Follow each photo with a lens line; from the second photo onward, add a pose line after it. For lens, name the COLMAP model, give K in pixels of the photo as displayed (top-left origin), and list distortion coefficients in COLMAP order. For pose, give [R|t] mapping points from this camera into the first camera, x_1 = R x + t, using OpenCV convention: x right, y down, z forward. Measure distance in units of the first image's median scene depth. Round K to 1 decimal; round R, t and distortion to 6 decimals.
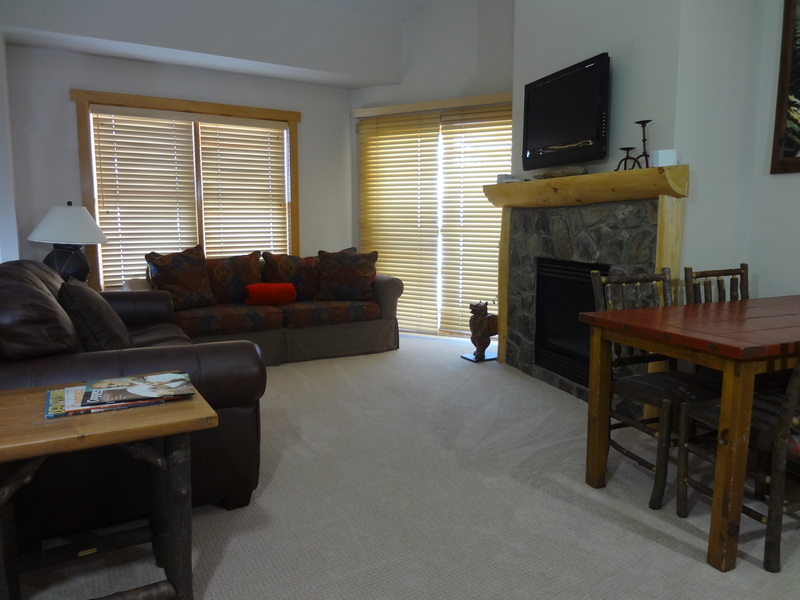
lens RADIAL K [[583.3, 0, 399.5], [0, 583.3, 298.7], [0, 0, 1]] dist [-0.047563, -0.001215]
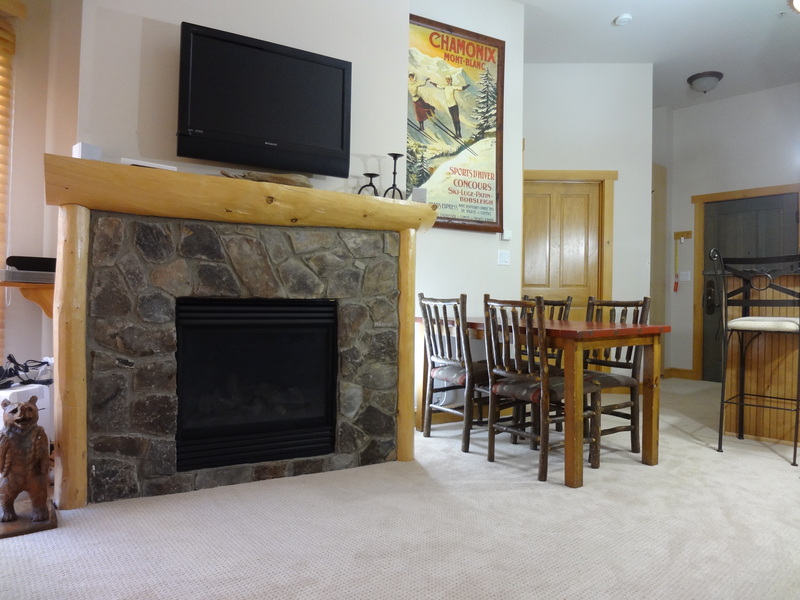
lens RADIAL K [[583.3, 0, 400.3], [0, 583.3, 300.5], [0, 0, 1]] dist [-0.047563, -0.001215]
pose [[-0.230693, -0.003014, 0.973022, -0.259369], [0.113650, 0.993067, 0.030022, -0.036544], [-0.966366, 0.117510, -0.228751, 0.562470]]
